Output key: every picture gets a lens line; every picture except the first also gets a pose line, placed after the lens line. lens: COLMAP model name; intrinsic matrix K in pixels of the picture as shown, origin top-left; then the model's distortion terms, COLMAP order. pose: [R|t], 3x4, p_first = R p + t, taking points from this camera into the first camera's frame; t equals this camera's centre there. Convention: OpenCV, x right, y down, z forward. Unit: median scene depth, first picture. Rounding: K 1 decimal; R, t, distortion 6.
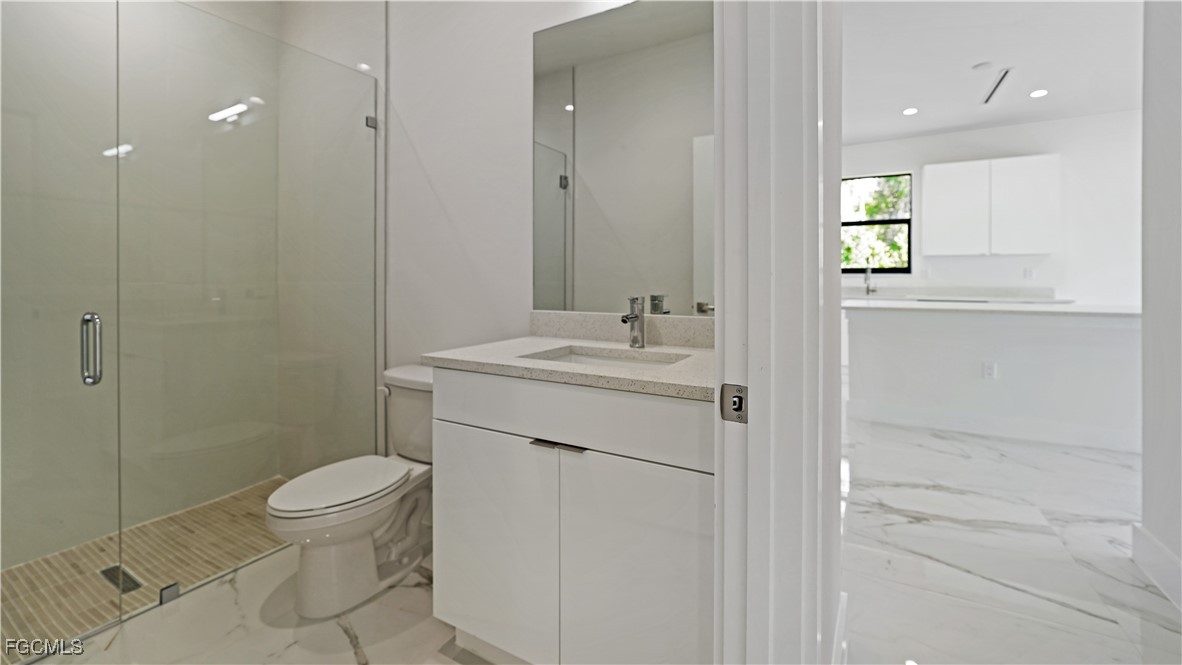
lens RADIAL K [[484.1, 0, 590.9], [0, 484.1, 280.4], [0, 0, 1]] dist [-0.000432, 0.000070]
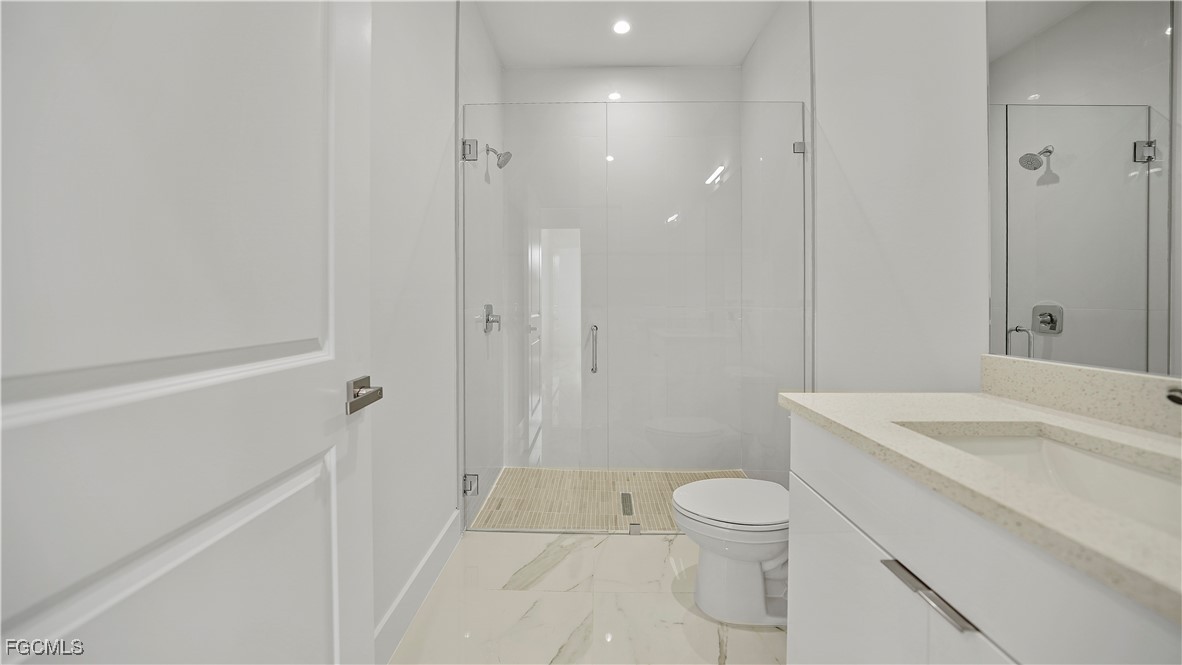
lens RADIAL K [[422.2, 0, 590.5], [0, 422.2, 304.1], [0, 0, 1]] dist [-0.018277, 0.000137]
pose [[0.491078, 0.002375, -0.871112, 0.119584], [-0.003210, 0.999994, 0.000917, -0.005969], [0.871110, 0.002346, 0.491083, 0.275698]]
